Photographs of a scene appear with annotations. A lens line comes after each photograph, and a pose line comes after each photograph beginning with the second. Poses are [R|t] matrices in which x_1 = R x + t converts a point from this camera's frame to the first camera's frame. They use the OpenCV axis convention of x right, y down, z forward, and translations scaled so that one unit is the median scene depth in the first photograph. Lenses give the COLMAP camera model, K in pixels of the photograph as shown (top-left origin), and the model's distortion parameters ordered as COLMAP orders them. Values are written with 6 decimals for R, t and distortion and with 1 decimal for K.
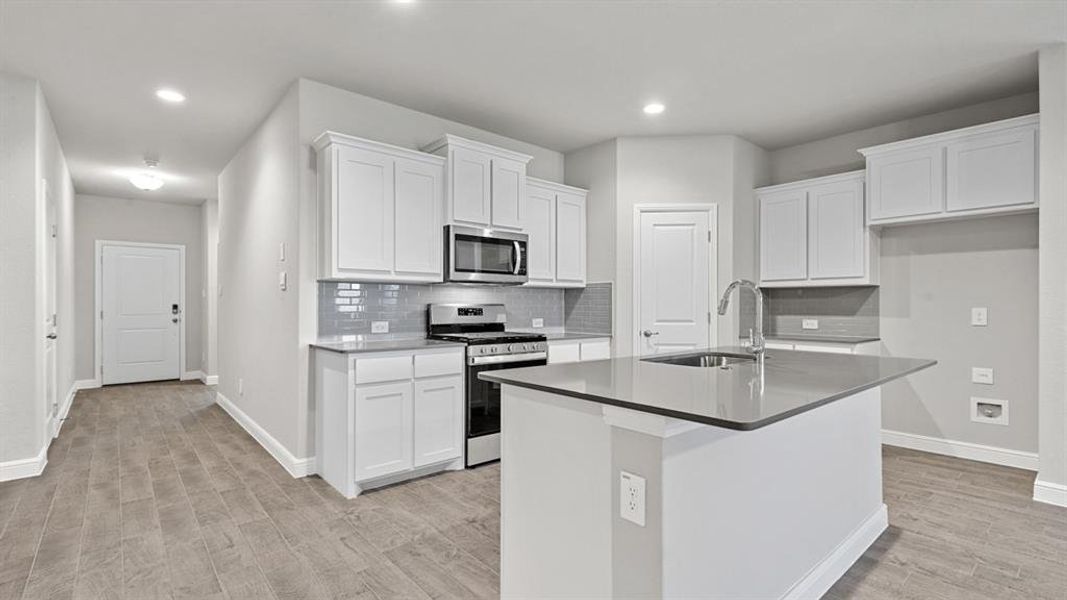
lens RADIAL K [[481.9, 0, 533.1], [0, 481.9, 303.6], [0, 0, 1]] dist [0.000681, 0.000271]
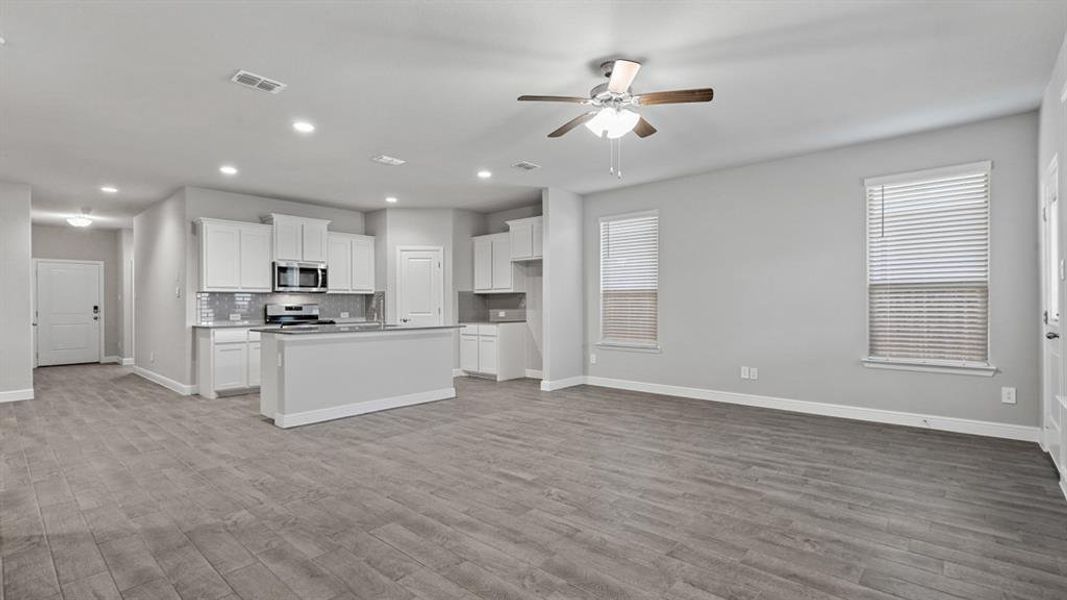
lens RADIAL K [[486.0, 0, 533.4], [0, 486.0, 303.1], [0, 0, 1]] dist [0.000704, 0.000738]
pose [[0.991808, -0.006148, 0.127587, 0.522437], [0.006287, 0.999980, -0.000691, 0.004132], [-0.127580, 0.001487, 0.991827, -0.895713]]
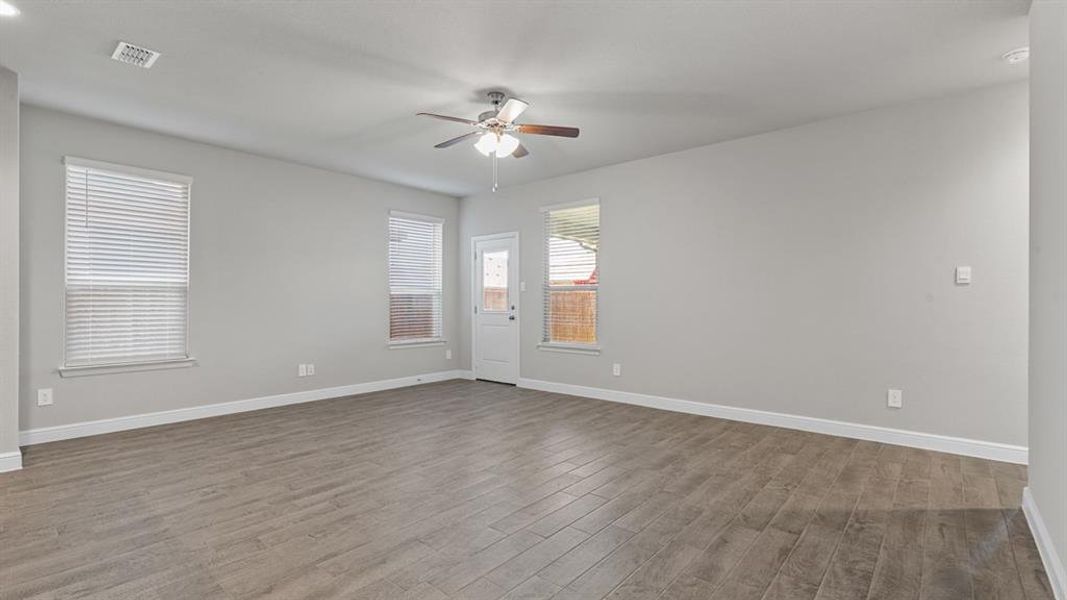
lens RADIAL K [[486.0, 0, 533.4], [0, 486.0, 303.1], [0, 0, 1]] dist [0.000704, 0.000738]
pose [[-0.149476, -0.003145, 0.988760, -0.178238], [-0.002564, 0.999993, 0.002793, 0.006399], [-0.988762, -0.002117, -0.149483, -0.046187]]
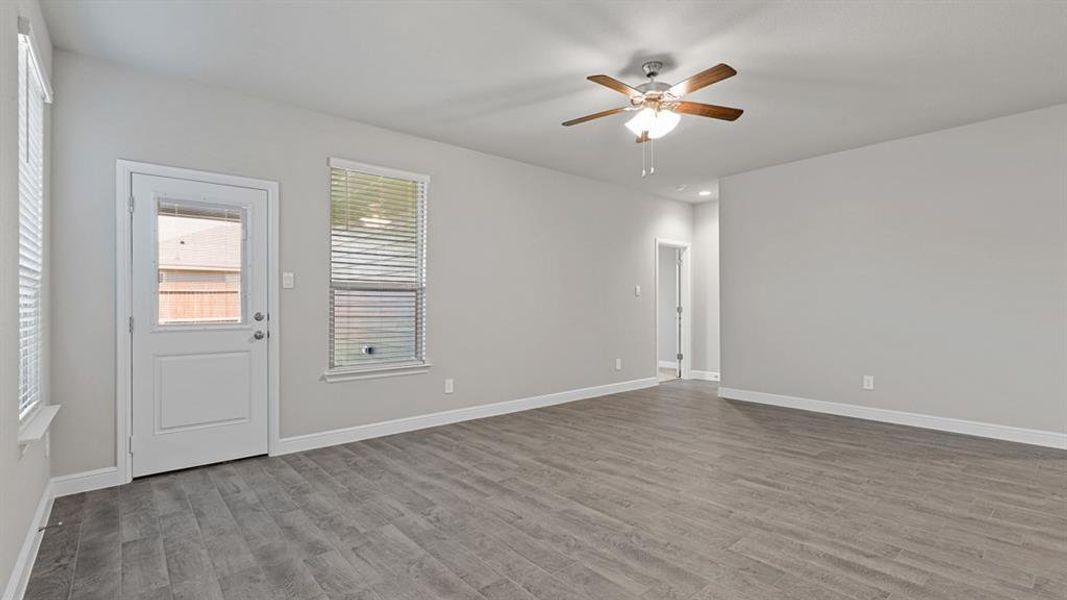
lens RADIAL K [[486.0, 0, 533.4], [0, 486.0, 303.1], [0, 0, 1]] dist [0.000704, 0.000738]
pose [[-0.999974, 0.002919, 0.006554, 0.945414], [0.002871, 0.999969, -0.007397, 0.009044], [-0.006576, -0.007378, -0.999951, 0.686645]]
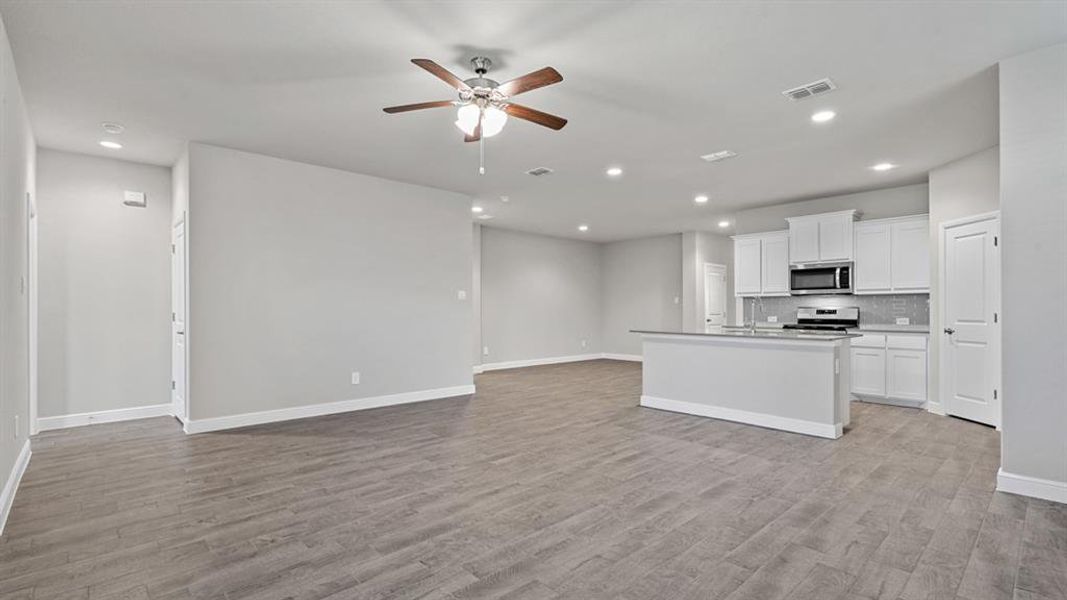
lens RADIAL K [[486.2, 0, 531.6], [0, 486.2, 308.7], [0, 0, 1]] dist [0.001520, 0.000514]
pose [[0.030621, -0.004093, -0.999523, 1.528116], [0.004208, 0.999983, -0.003966, 0.008213], [0.999522, -0.004084, 0.030638, -0.059615]]
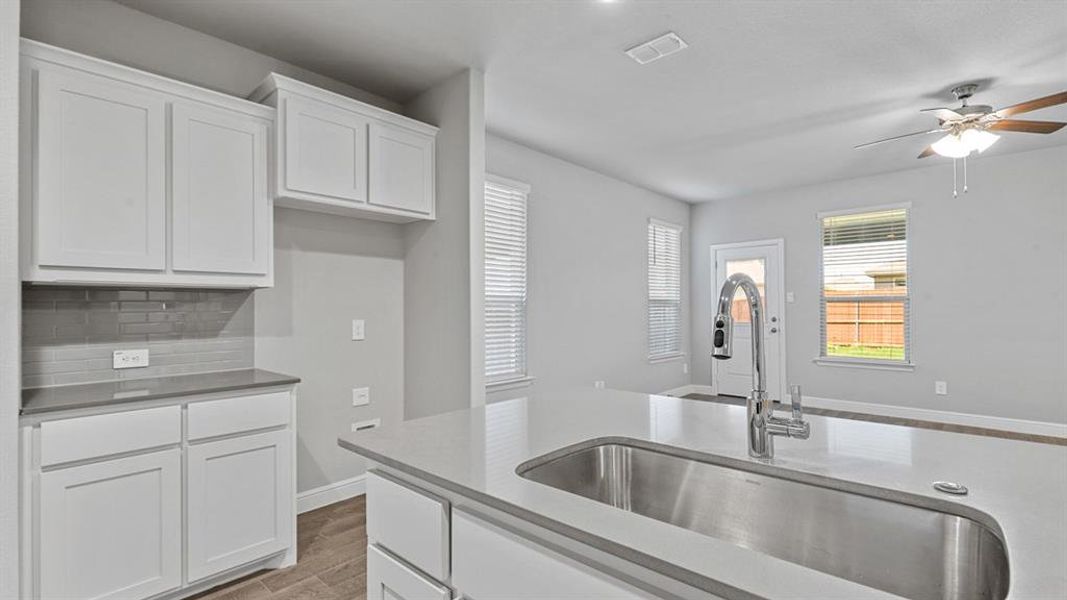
lens RADIAL K [[481.9, 0, 533.1], [0, 481.9, 303.6], [0, 0, 1]] dist [0.000681, 0.000271]
pose [[-0.110558, 0.009419, 0.993825, 0.015185], [0.002069, 0.999955, -0.009247, -0.011433], [-0.993867, 0.001034, -0.110573, 0.715059]]
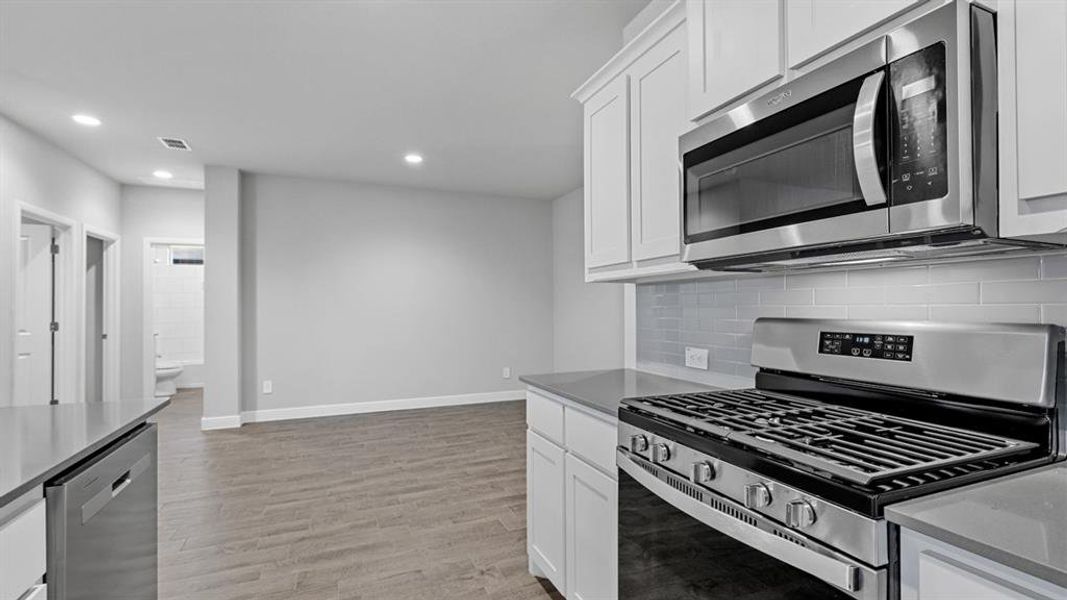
lens RADIAL K [[481.9, 0, 533.1], [0, 481.9, 303.6], [0, 0, 1]] dist [0.000681, 0.000271]
pose [[-0.315904, -0.006509, -0.948769, 0.253289], [0.009449, 0.999905, -0.010006, -0.010036], [0.948744, -0.012126, -0.315812, 0.906638]]
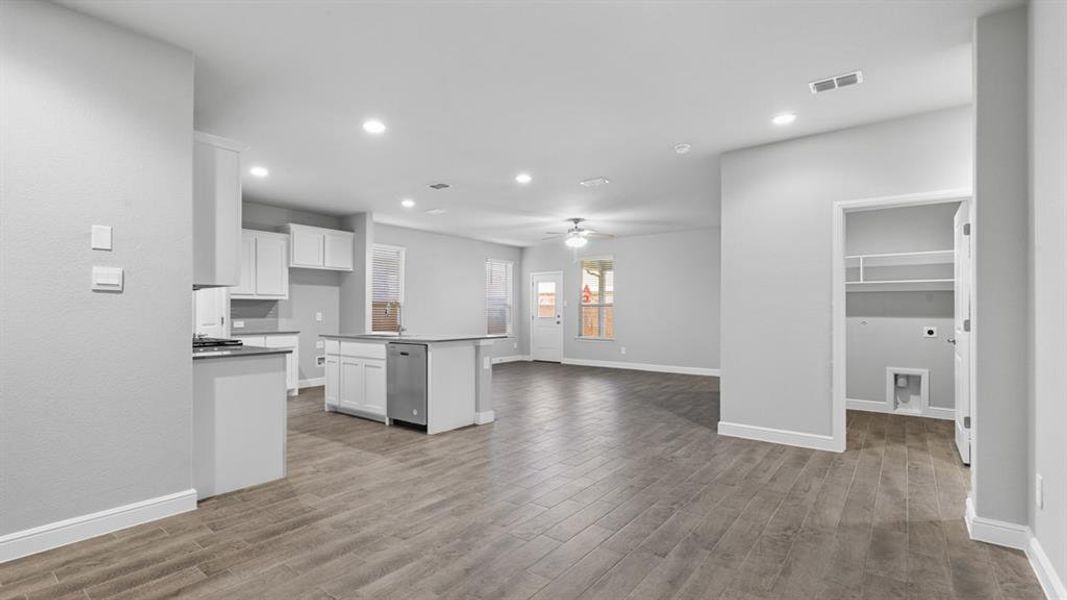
lens RADIAL K [[486.0, 0, 533.4], [0, 486.0, 303.1], [0, 0, 1]] dist [0.000704, 0.000738]
pose [[-0.198112, 0.014673, 0.980070, -1.212327], [-0.004294, 0.999865, -0.015838, -0.003558], [-0.980170, -0.007346, -0.198022, 0.464571]]
